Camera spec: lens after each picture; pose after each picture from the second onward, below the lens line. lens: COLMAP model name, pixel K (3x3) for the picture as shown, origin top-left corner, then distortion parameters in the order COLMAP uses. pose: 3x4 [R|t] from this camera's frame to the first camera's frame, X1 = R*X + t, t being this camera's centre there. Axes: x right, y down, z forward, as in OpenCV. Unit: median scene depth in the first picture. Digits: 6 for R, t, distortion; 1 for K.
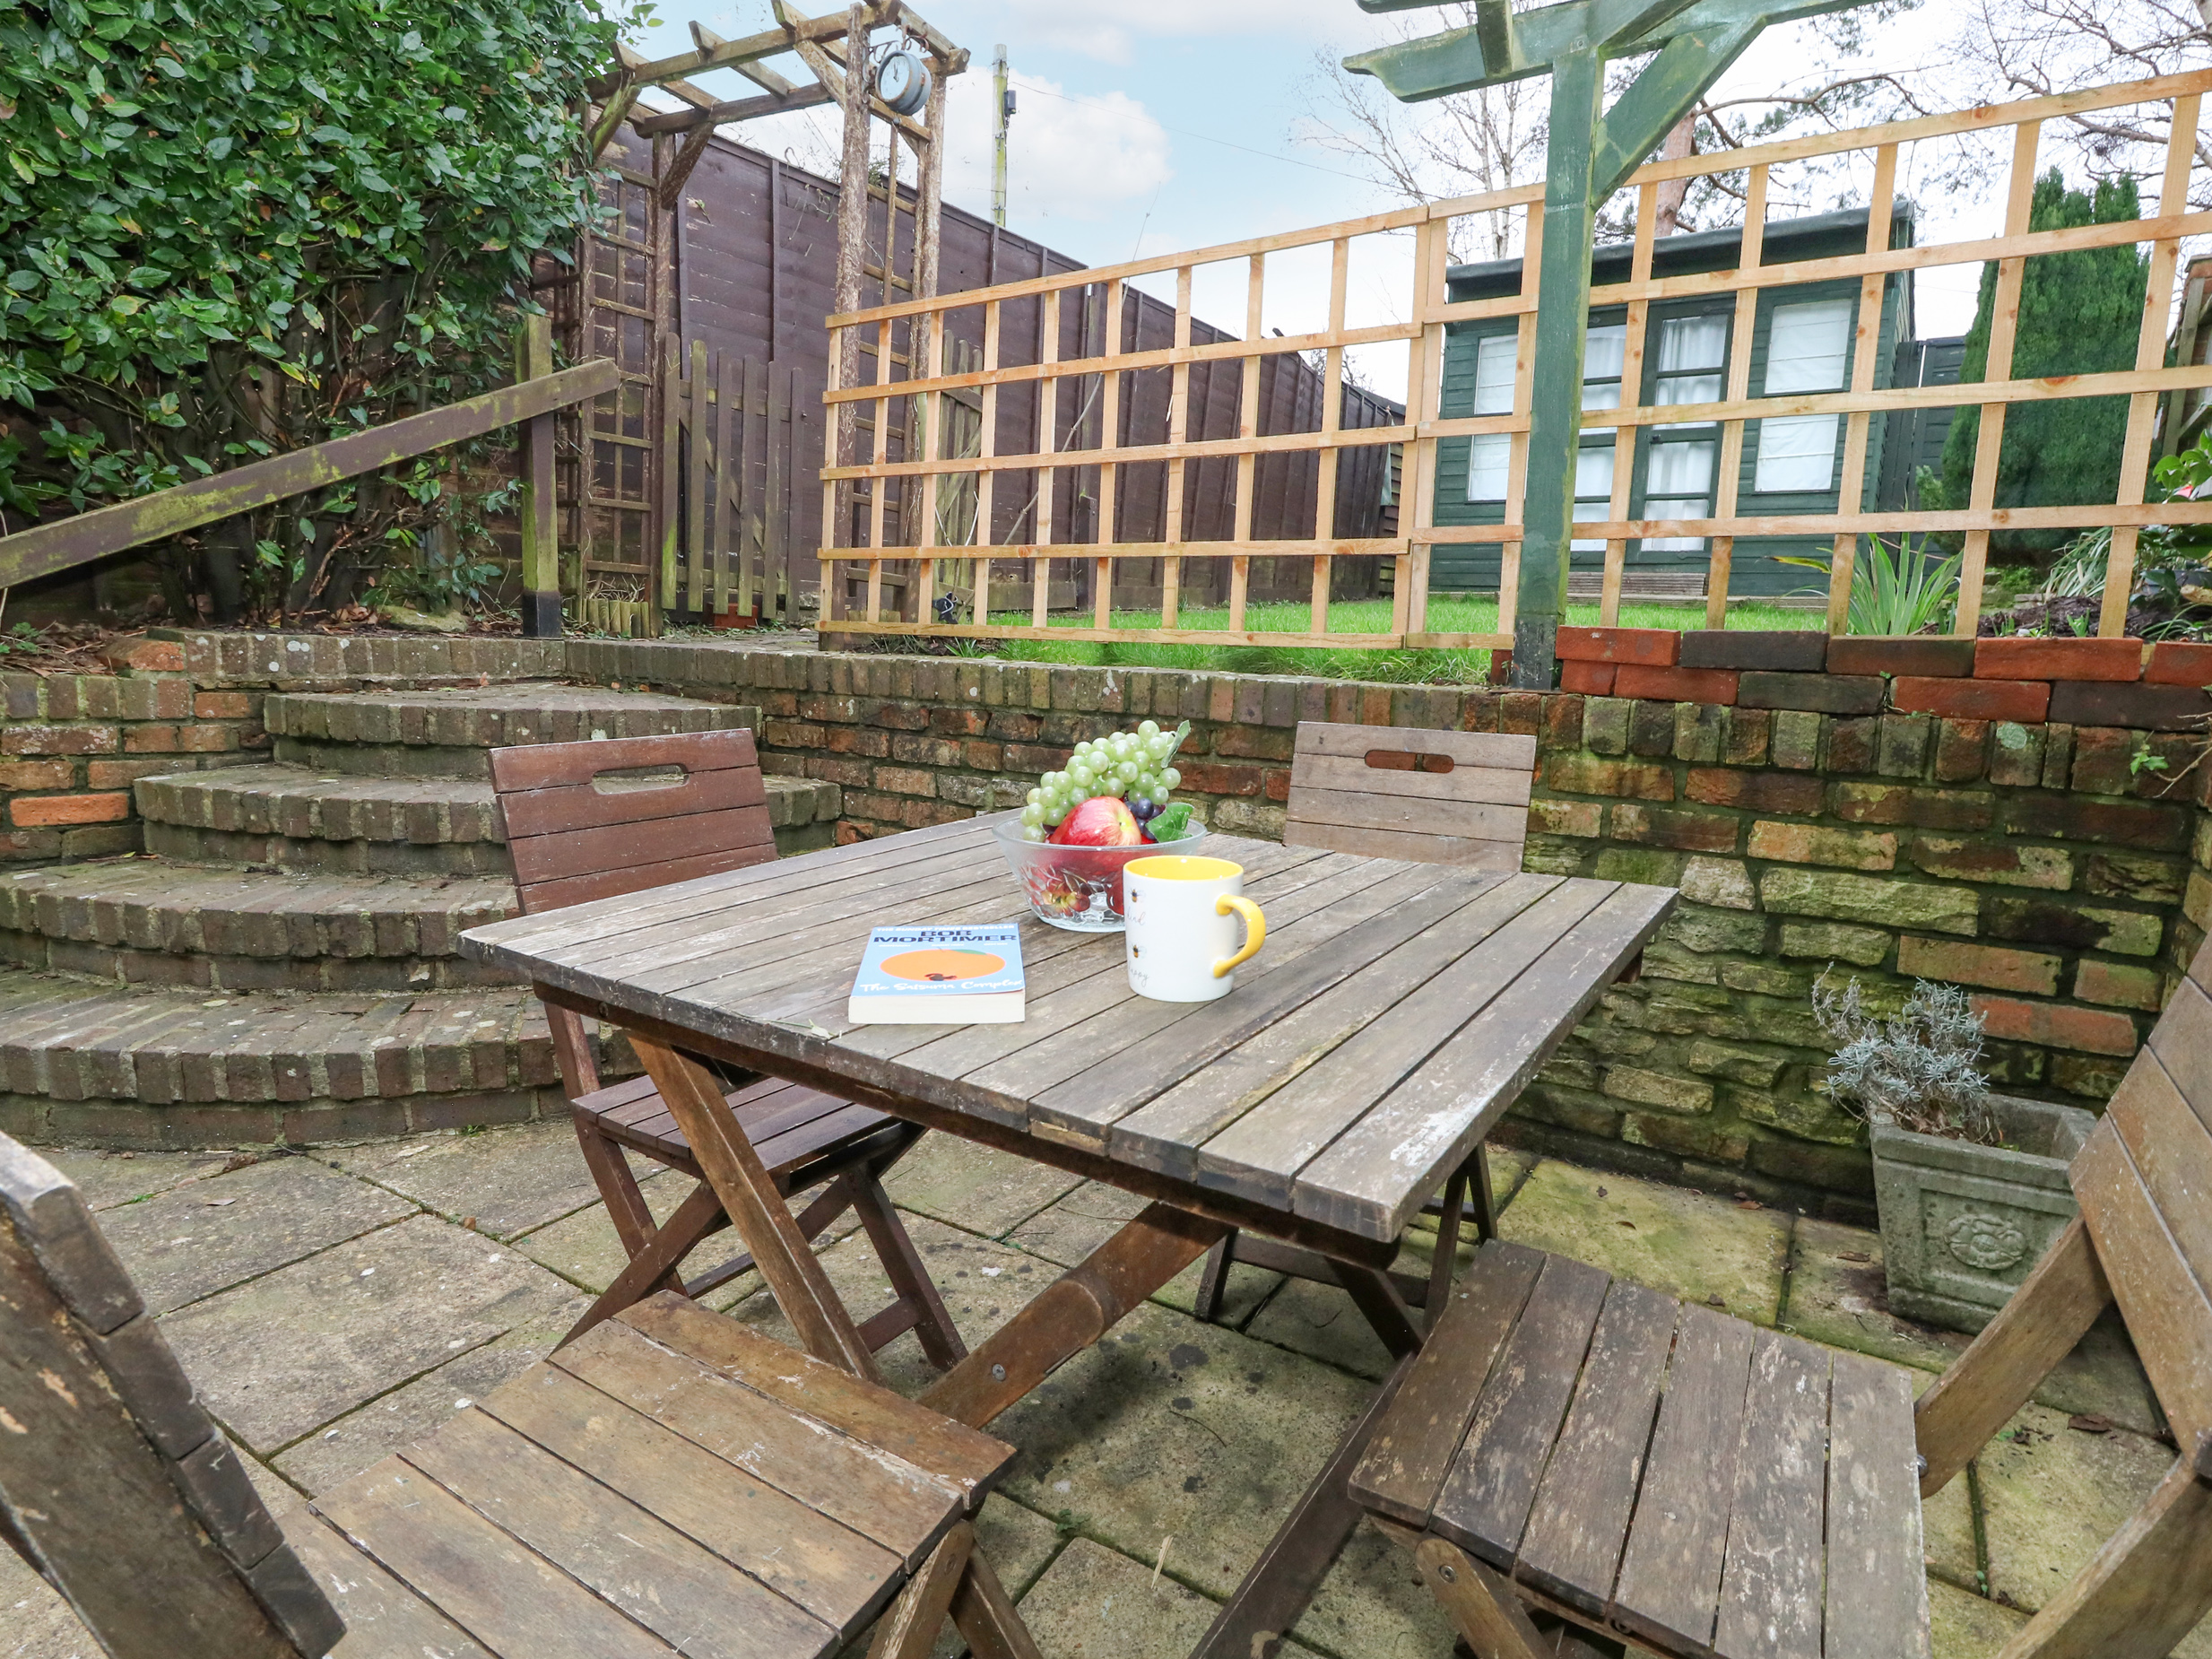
lens RADIAL K [[1160.9, 0, 1102.9], [0, 1160.9, 837.4], [0, 0, 1]] dist [-0.003495, 0.000033]
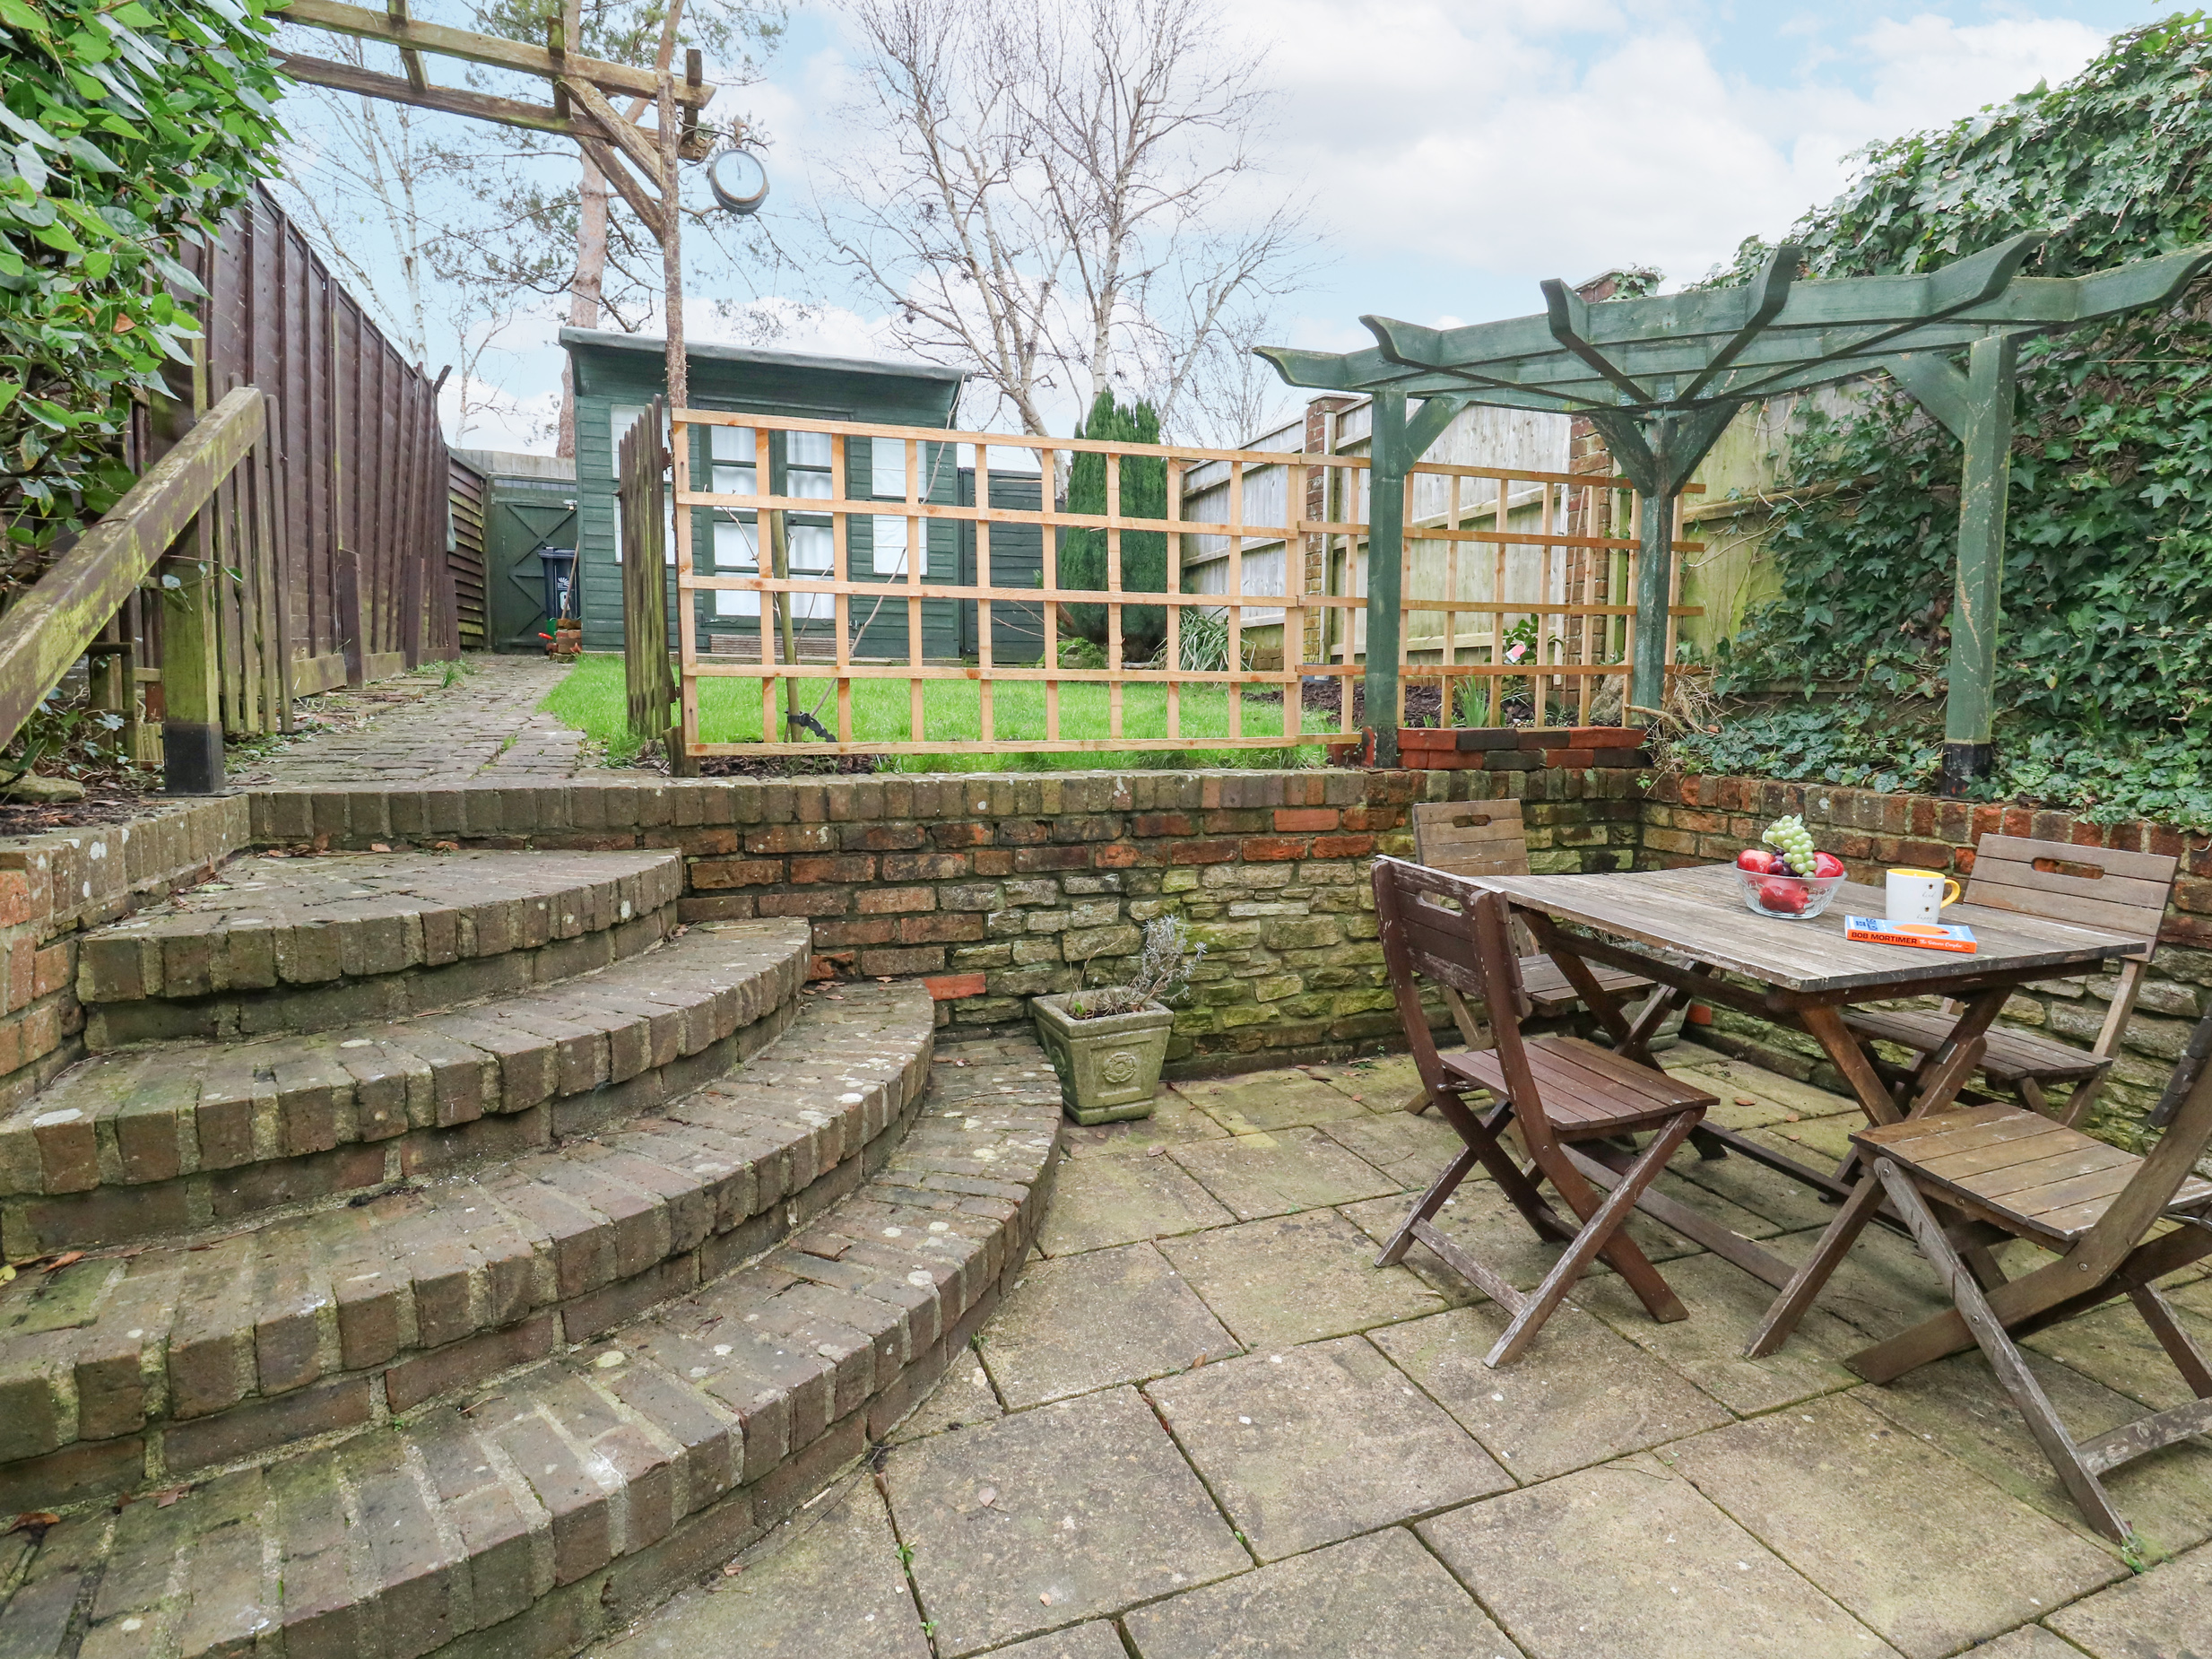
lens RADIAL K [[1160.9, 0, 1102.2], [0, 1160.9, 826.0], [0, 0, 1]] dist [-0.003495, 0.000033]
pose [[0.611295, -0.120288, 0.782208, -0.885823], [0.150422, 0.988024, 0.034384, -0.126311], [-0.776976, 0.096642, 0.622068, 0.241078]]
